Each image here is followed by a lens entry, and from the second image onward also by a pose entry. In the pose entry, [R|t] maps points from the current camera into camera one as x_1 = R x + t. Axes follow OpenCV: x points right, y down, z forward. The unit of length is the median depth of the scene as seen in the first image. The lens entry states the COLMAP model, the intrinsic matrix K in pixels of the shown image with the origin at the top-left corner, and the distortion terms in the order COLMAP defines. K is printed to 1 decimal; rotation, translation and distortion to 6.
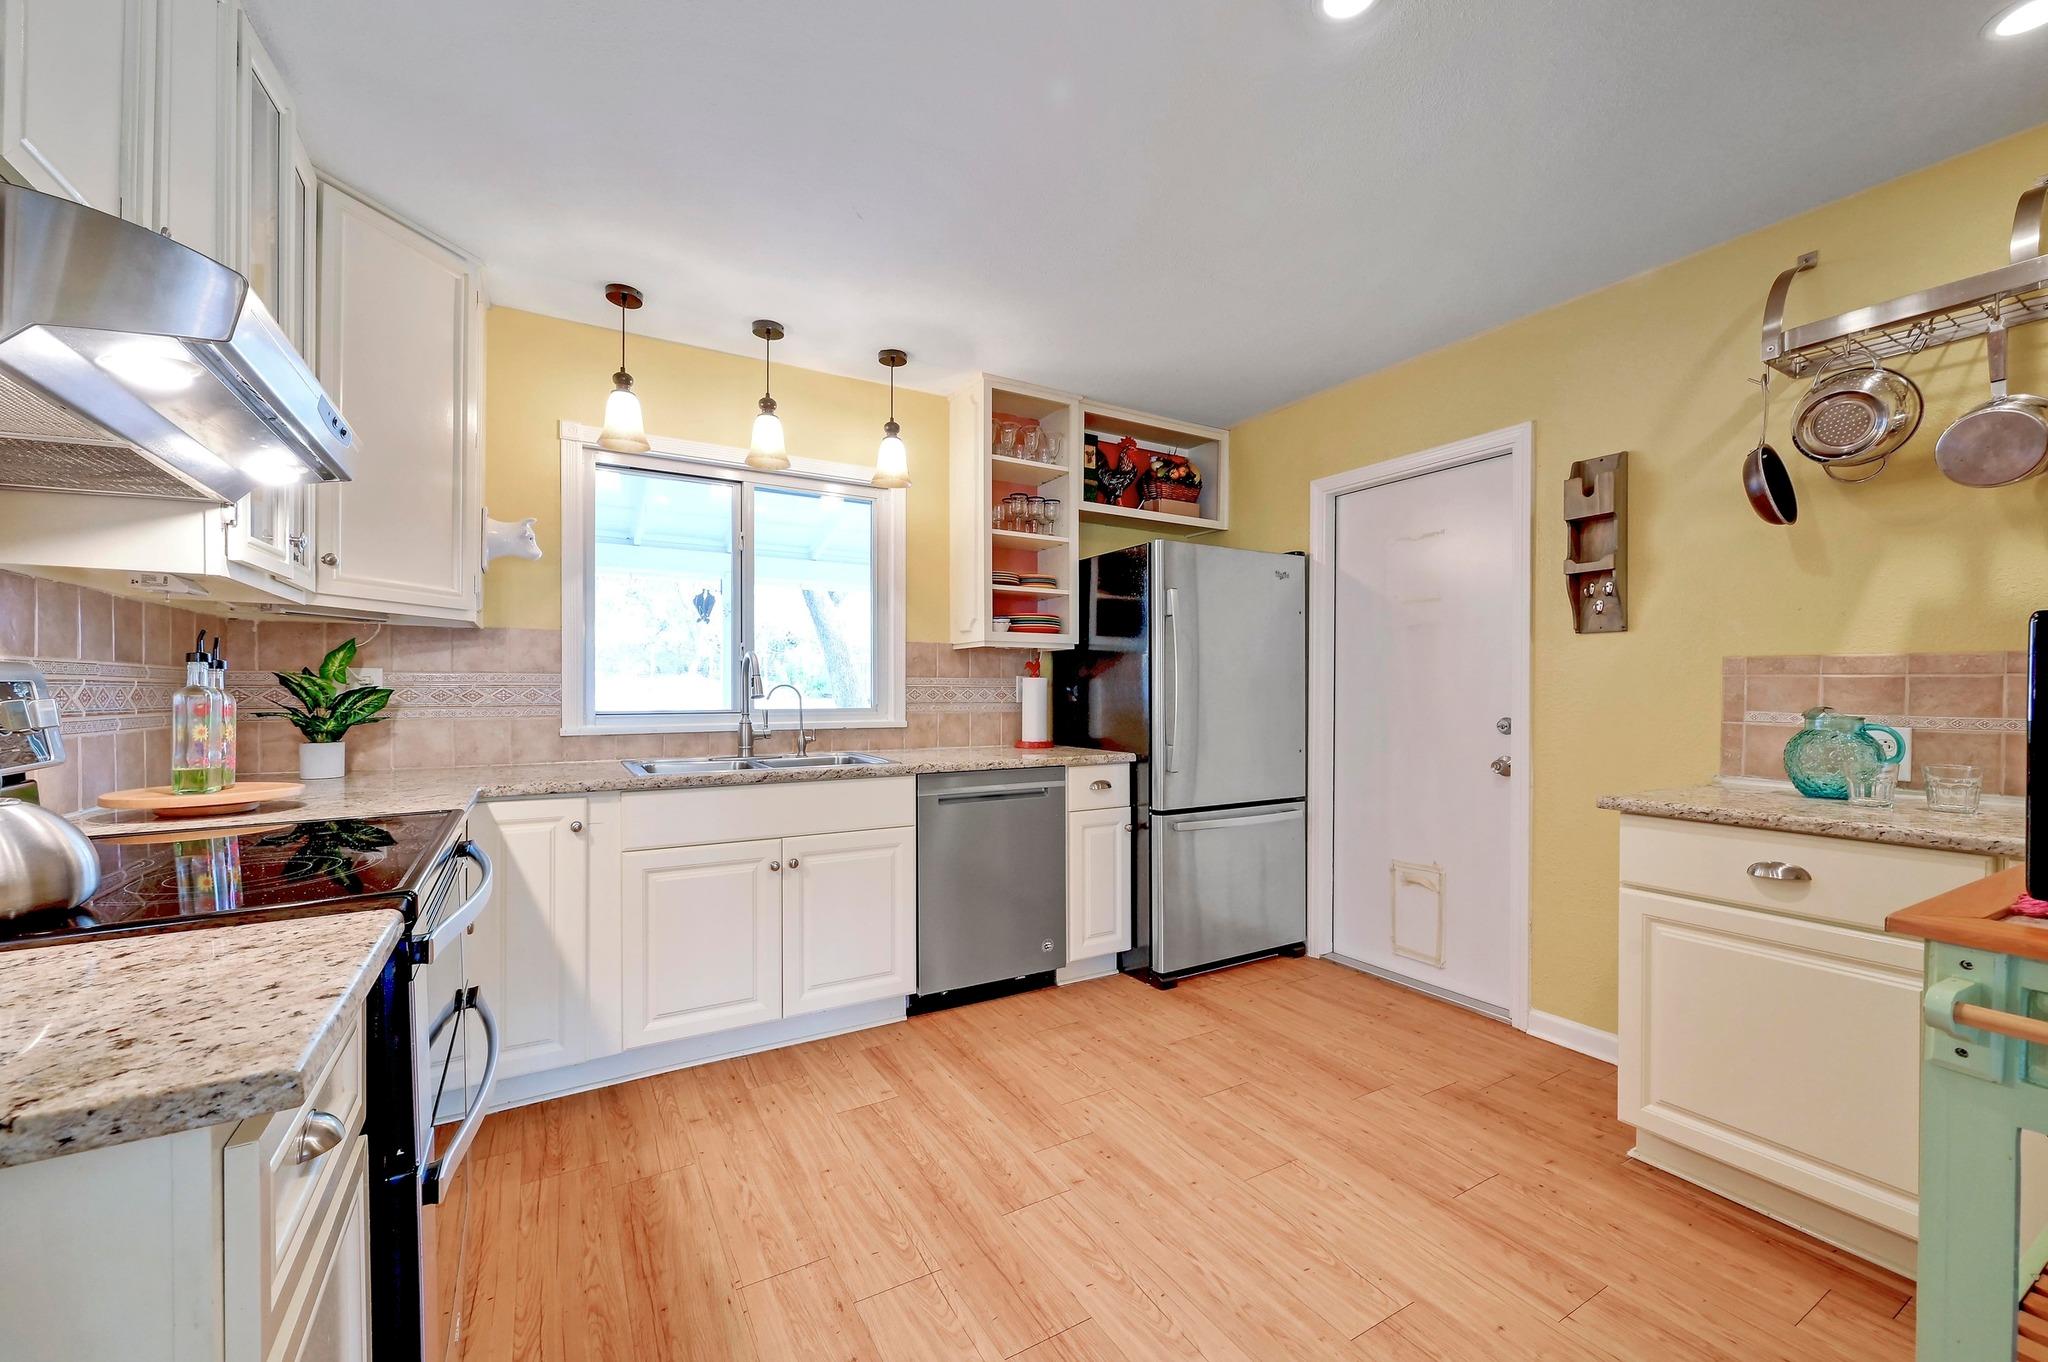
lens RADIAL K [[813.3, 0, 1036.8], [0, 813.3, 694.6], [0, 0, 1]] dist [-0.001869, -0.000502]
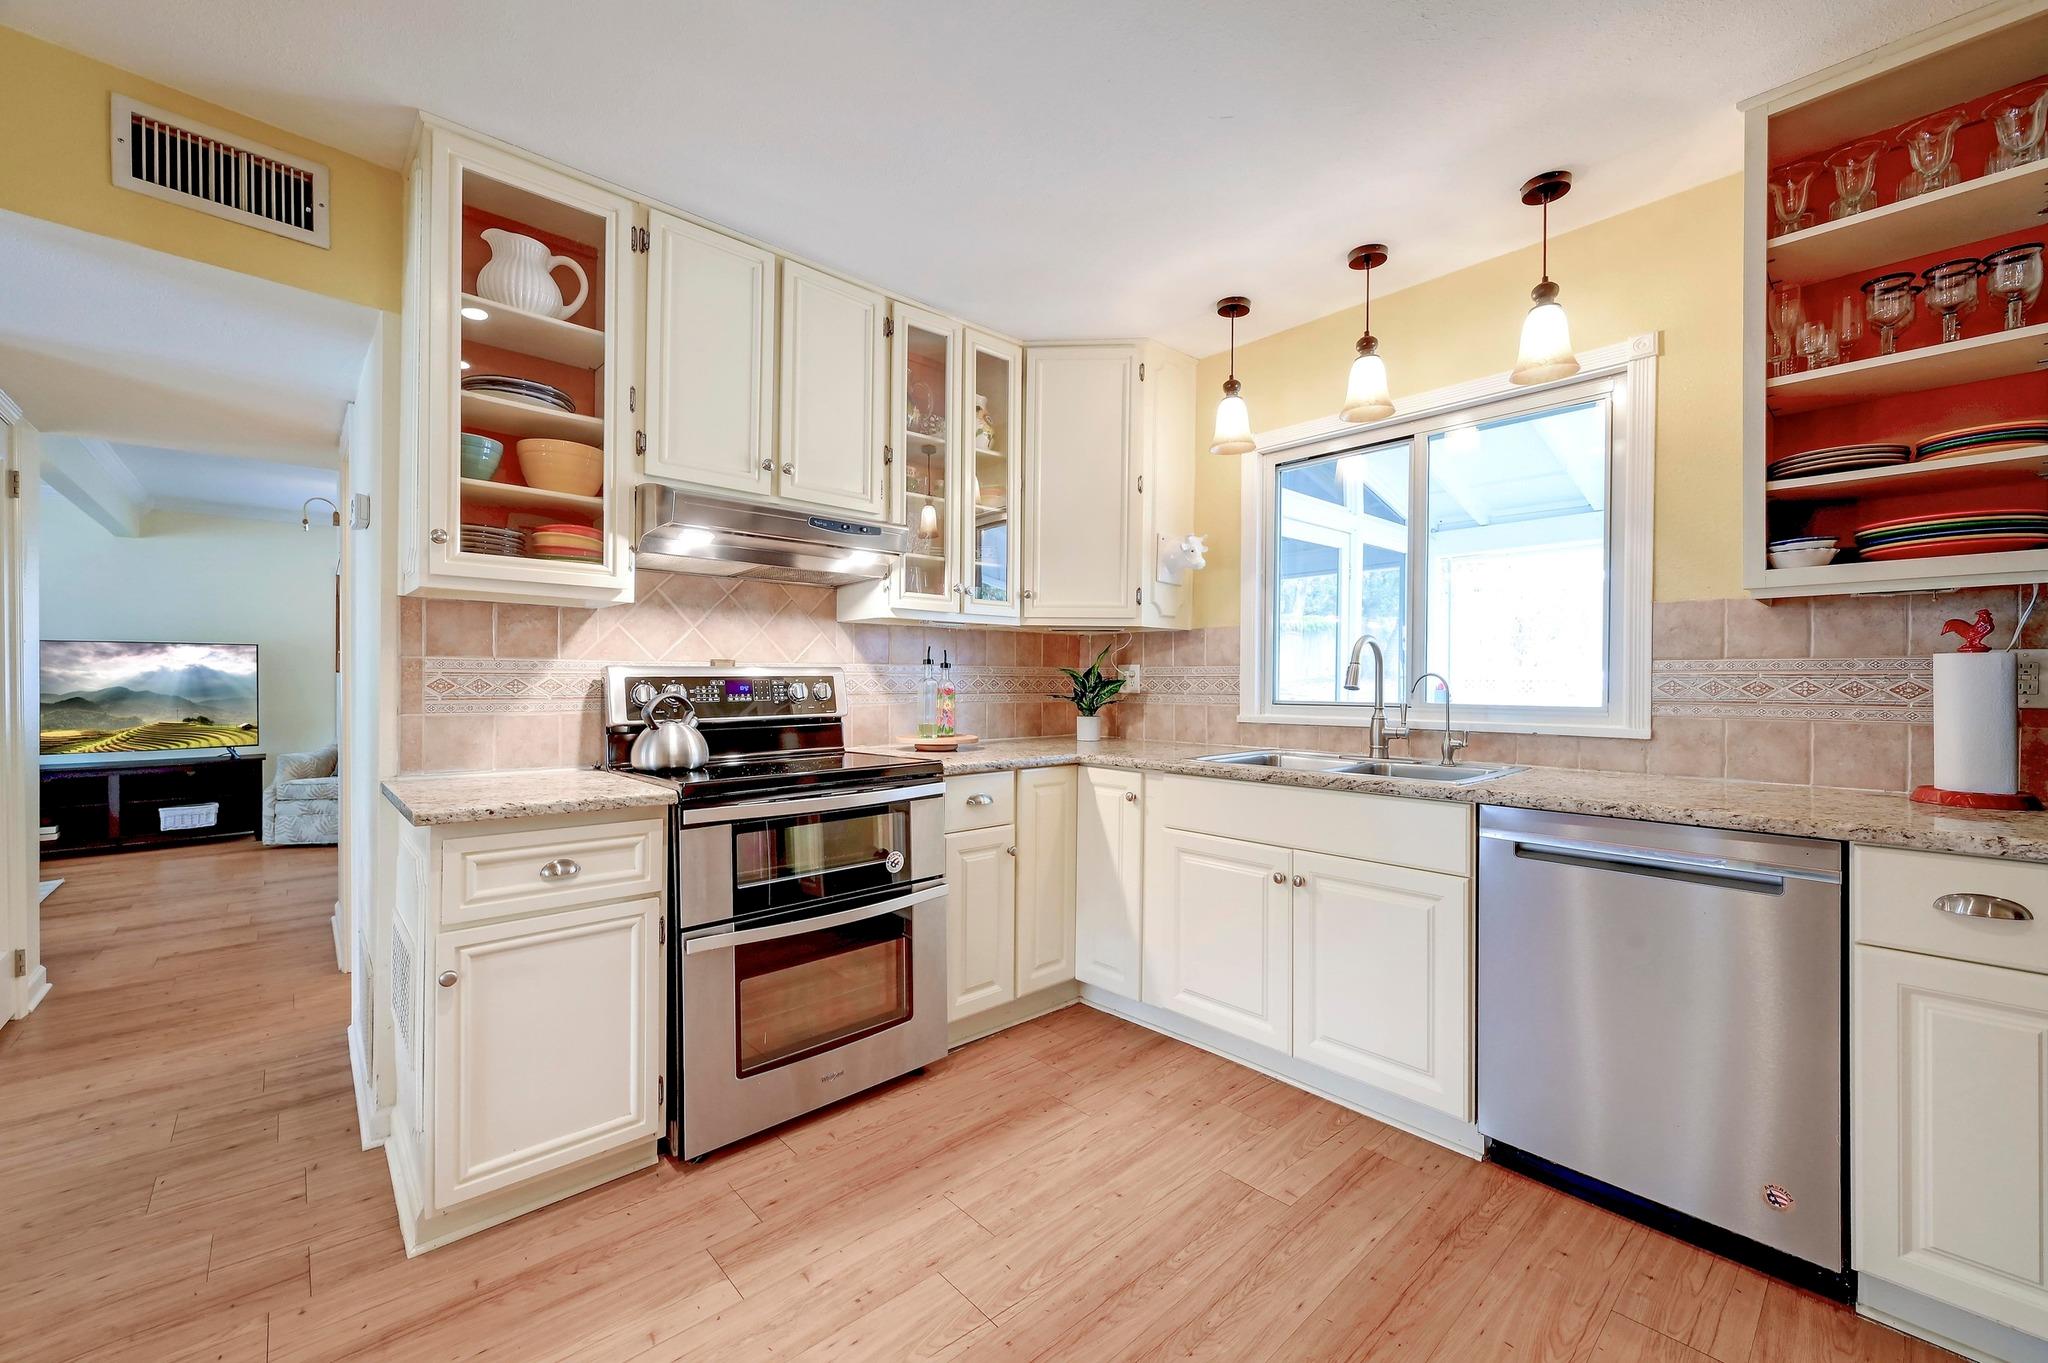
lens RADIAL K [[813.3, 0, 1016.5], [0, 813.3, 680.0], [0, 0, 1]] dist [-0.001869, -0.000502]
pose [[0.186667, -0.001851, -0.982422, 0.487397], [-0.005781, 0.999979, -0.002983, -0.001412], [0.982406, 0.006237, 0.186652, 0.539825]]
